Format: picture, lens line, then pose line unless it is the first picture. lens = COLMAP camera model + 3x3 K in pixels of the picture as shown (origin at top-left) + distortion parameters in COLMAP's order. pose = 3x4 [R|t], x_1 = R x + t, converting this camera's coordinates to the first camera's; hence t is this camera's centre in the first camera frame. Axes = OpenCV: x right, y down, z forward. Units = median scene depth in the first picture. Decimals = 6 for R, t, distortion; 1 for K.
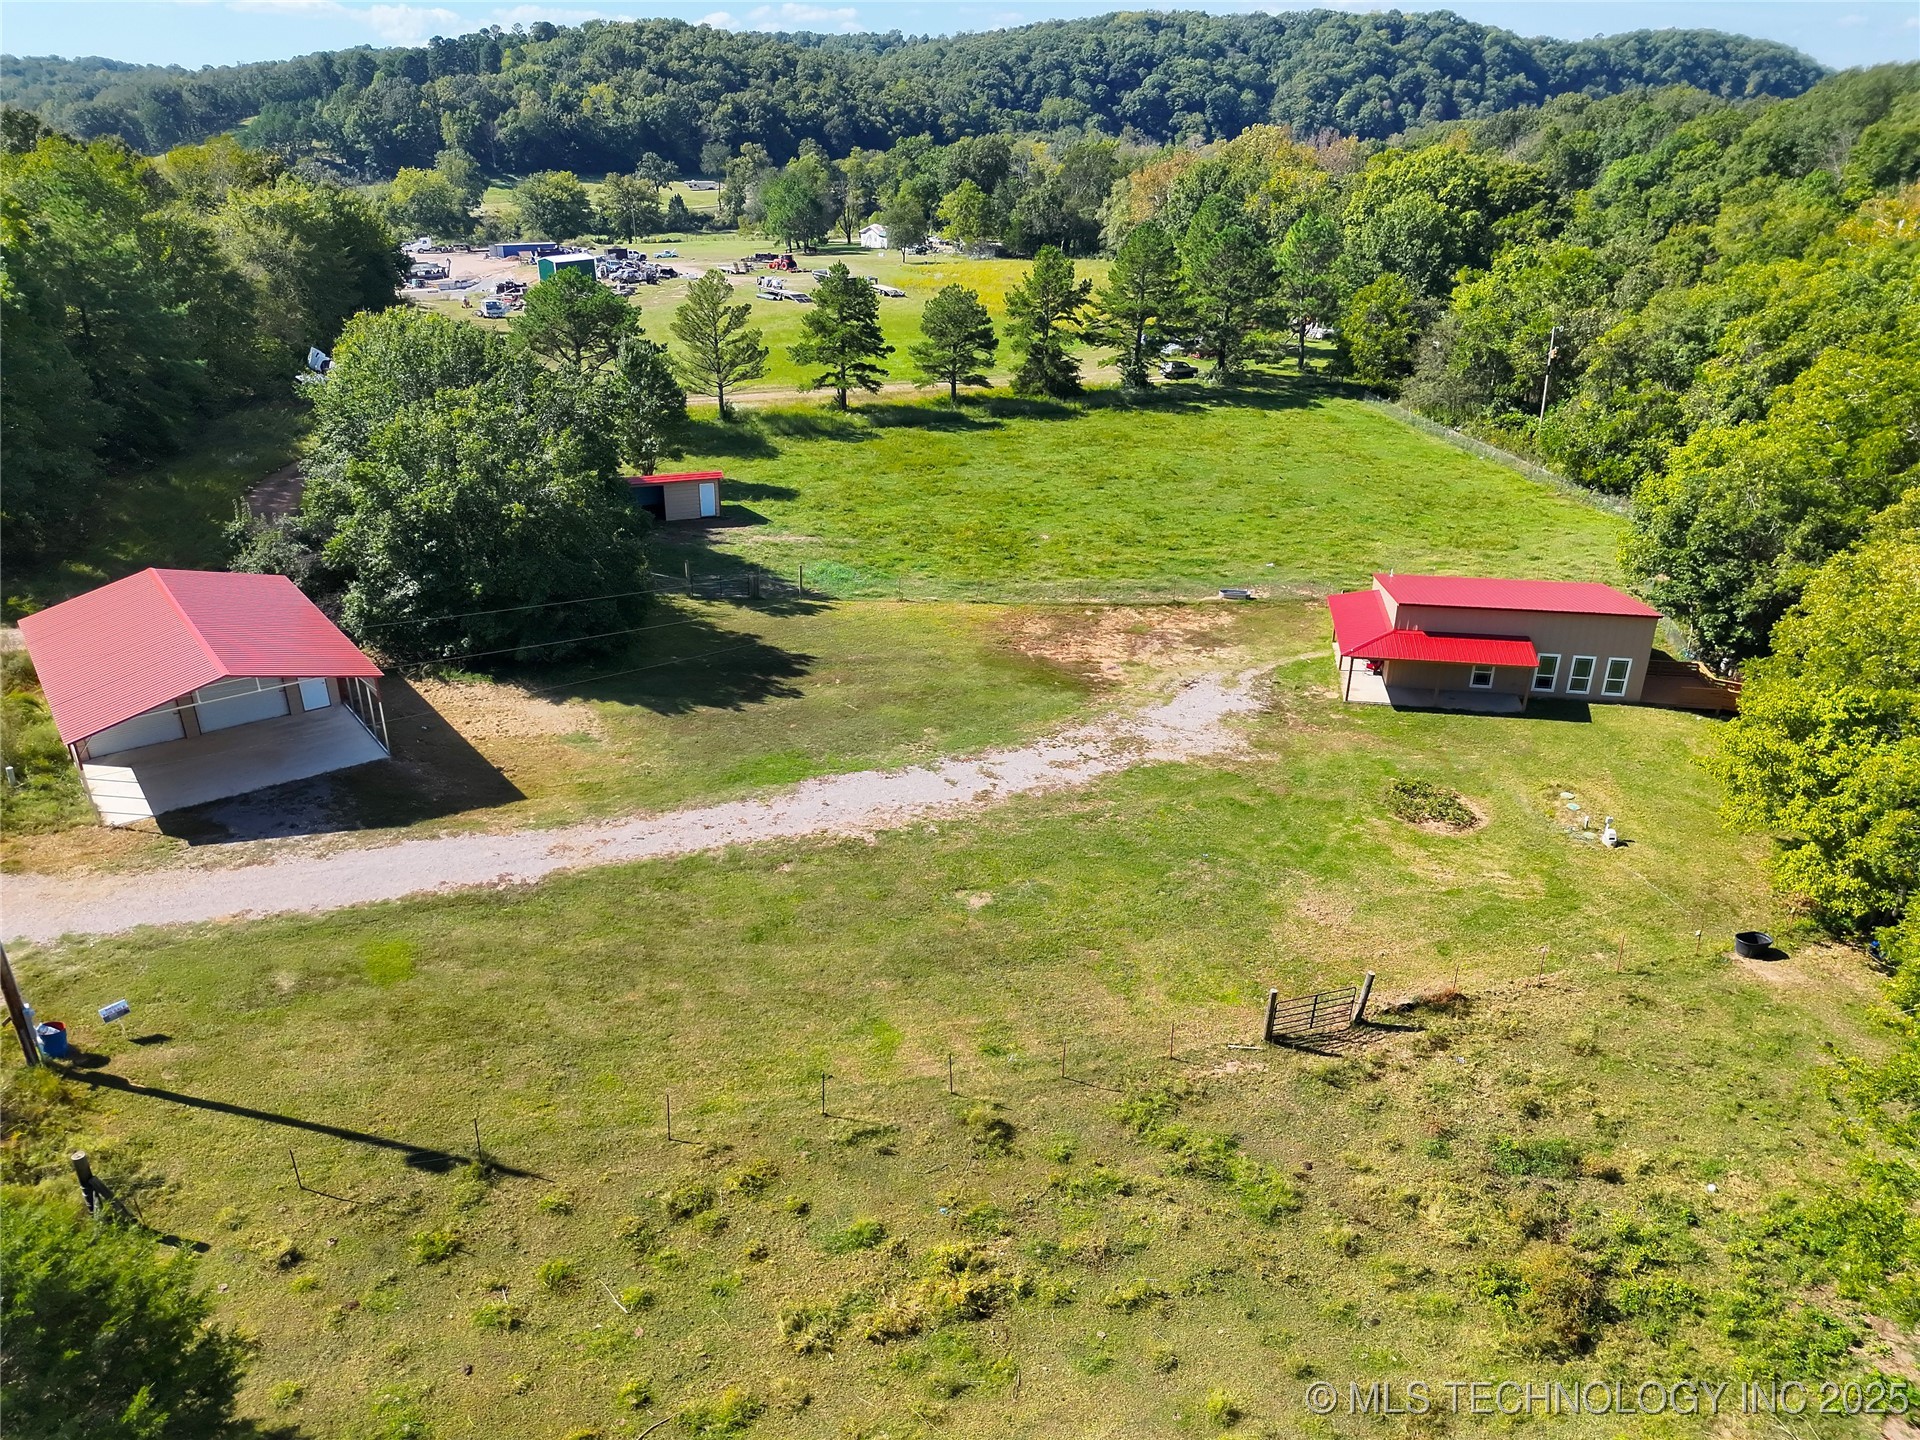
lens RADIAL K [[1319.7, 0, 938.5], [0, 1319.7, 730.0], [0, 0, 1]] dist [0.067860, -0.059982]
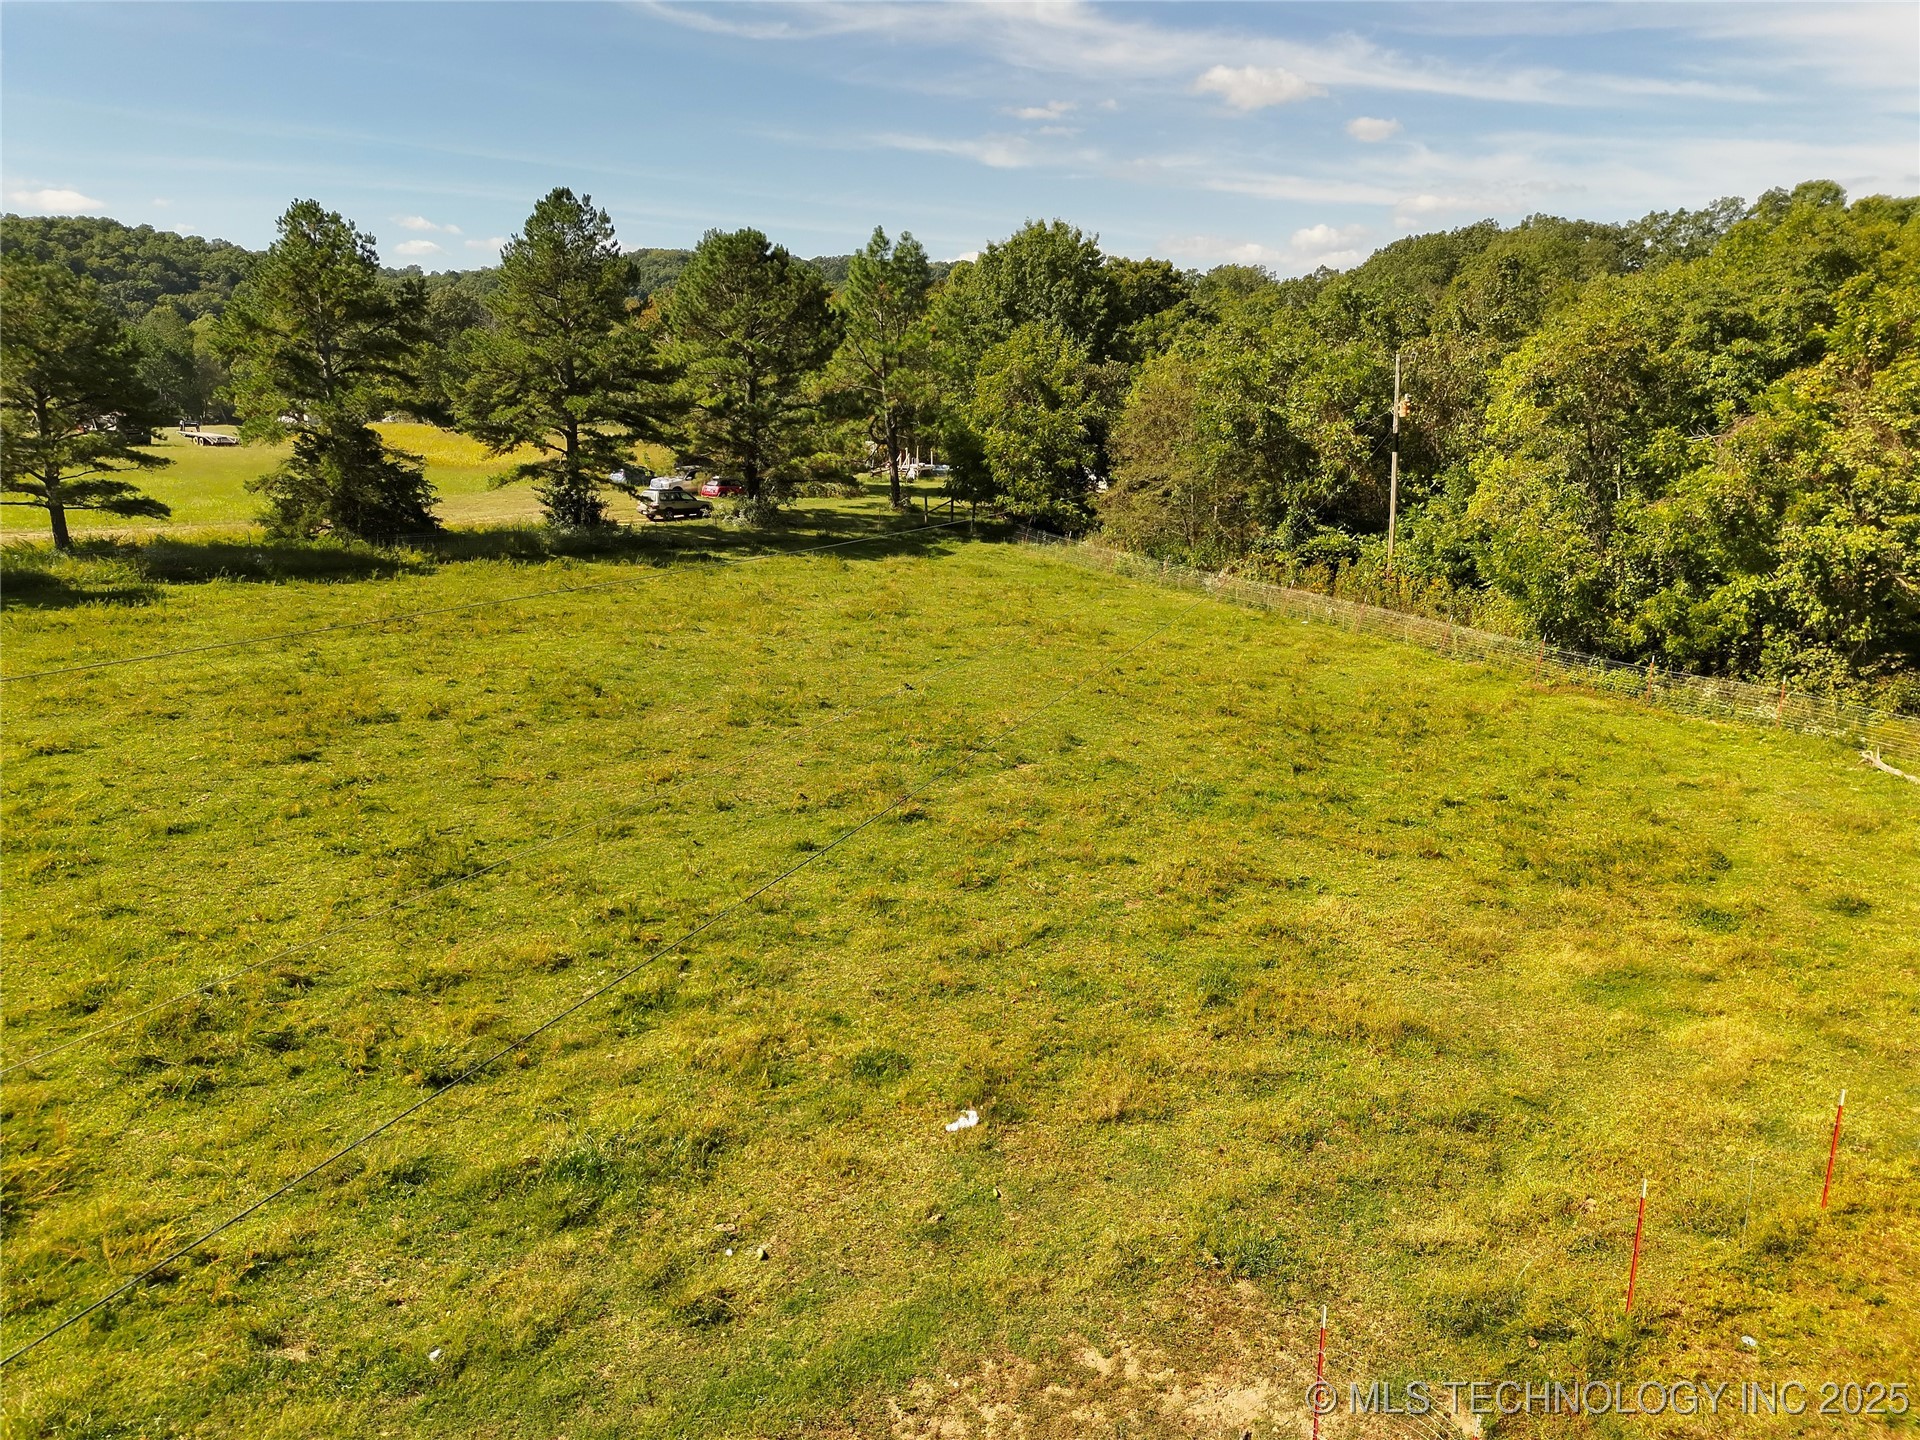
lens RADIAL K [[1355.9, 0, 960.0], [0, 1355.9, 720.0], [0, 0, 1]] dist [0.052043, -0.045049]
pose [[0.948258, -0.073254, 0.308935, 0.127593], [0.127270, 0.979125, -0.158480, -0.098576], [-0.290877, 0.189598, 0.937786, 0.531689]]
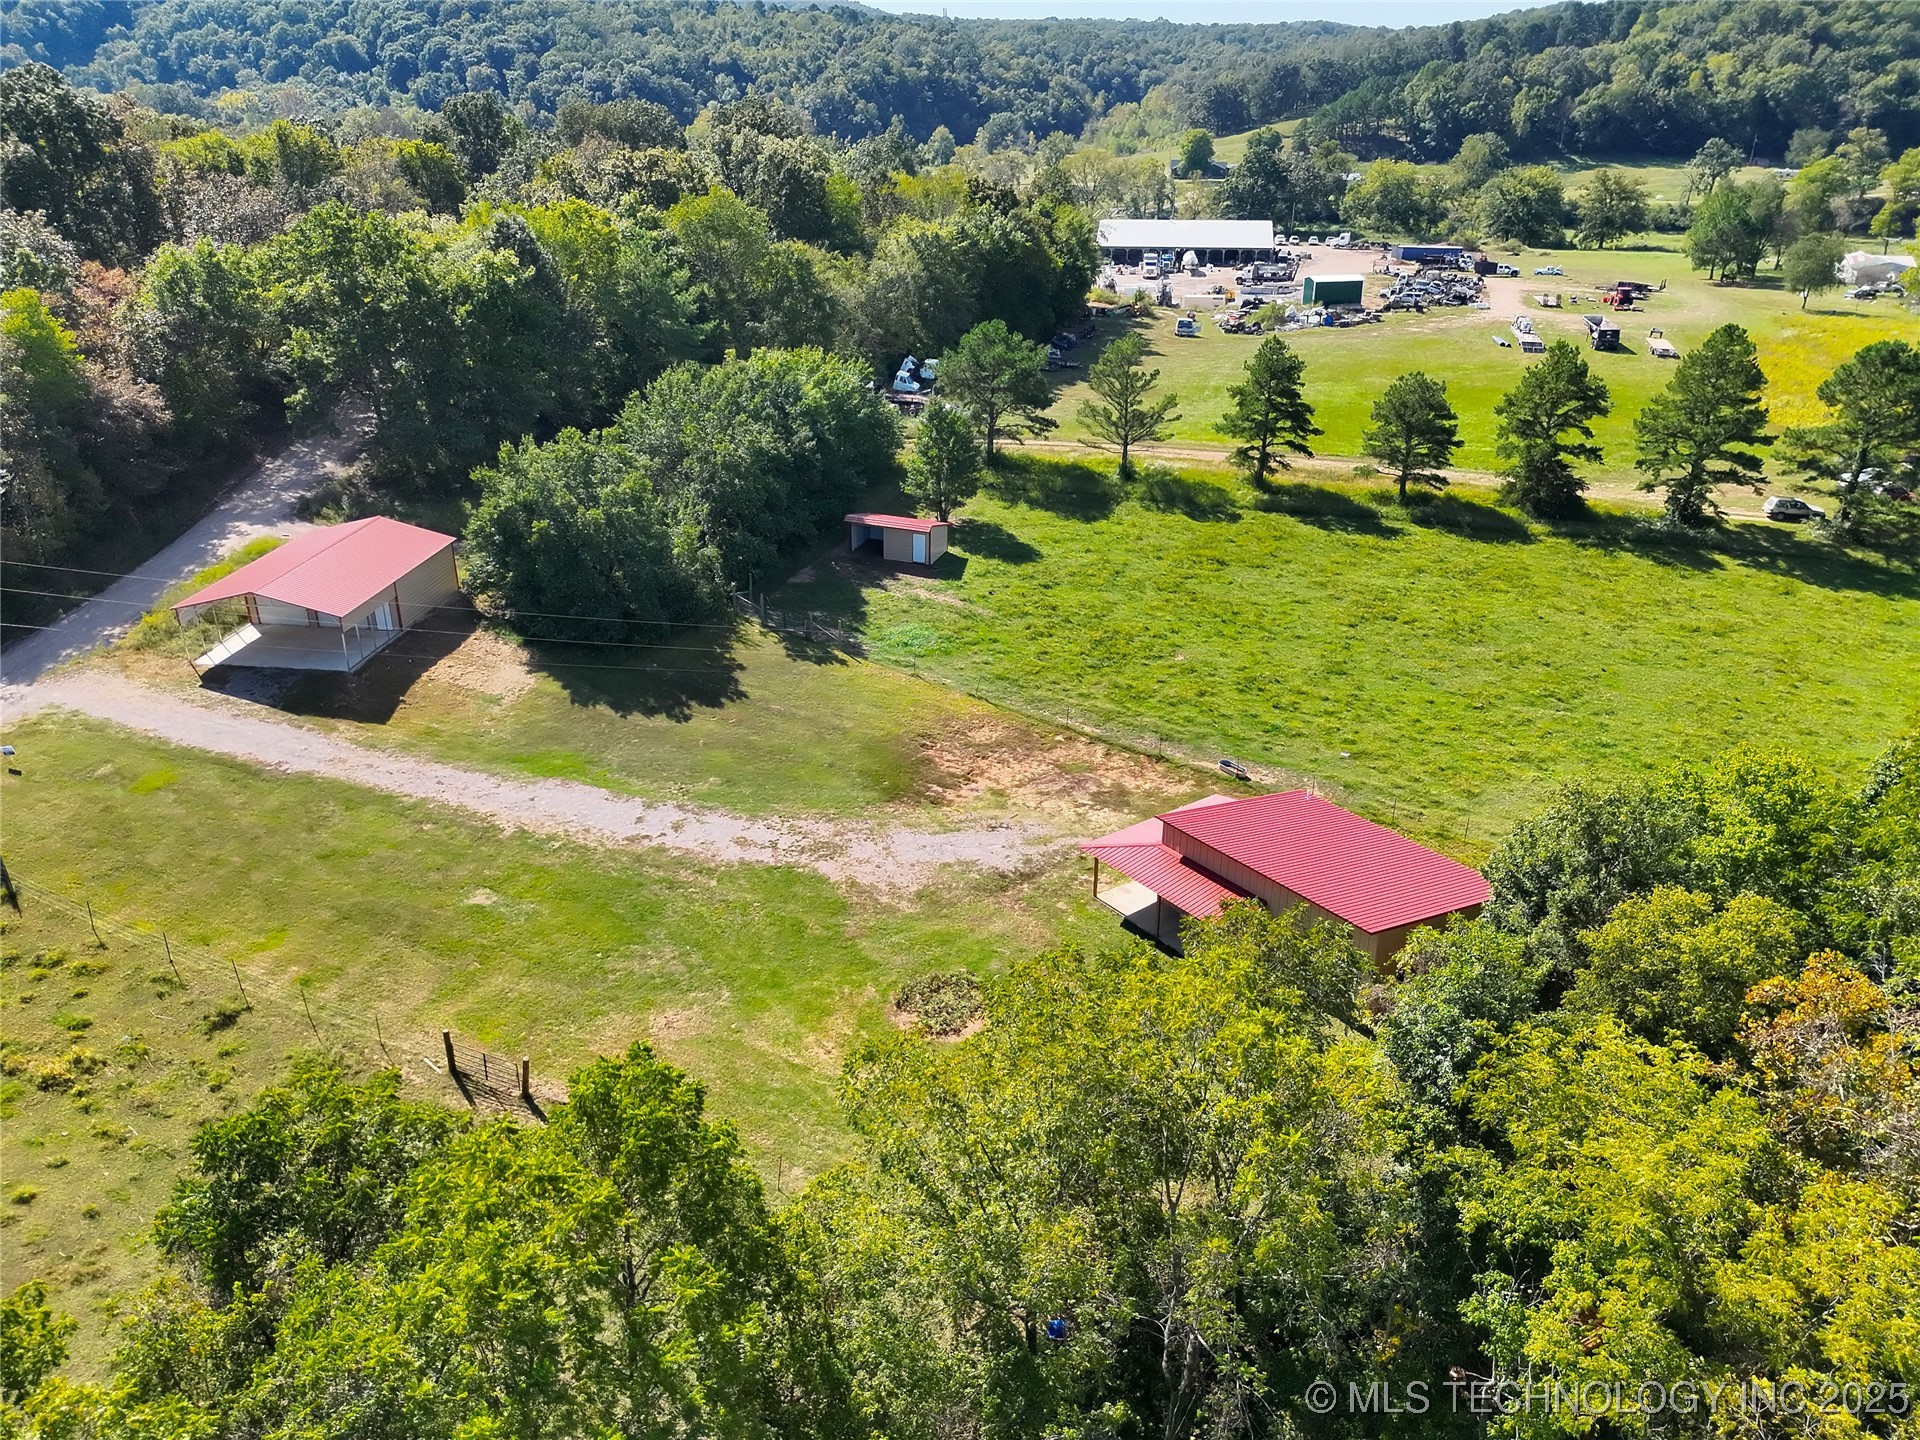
lens RADIAL K [[1417.1, 0, 946.6], [0, 1417.1, 722.6], [0, 0, 1]] dist [0.076868, -0.074529]
pose [[0.725110, 0.285226, -0.626786, 0.420841], [-0.287386, 0.952478, 0.100967, -0.107611], [0.625799, 0.106917, 0.772622, 0.073991]]
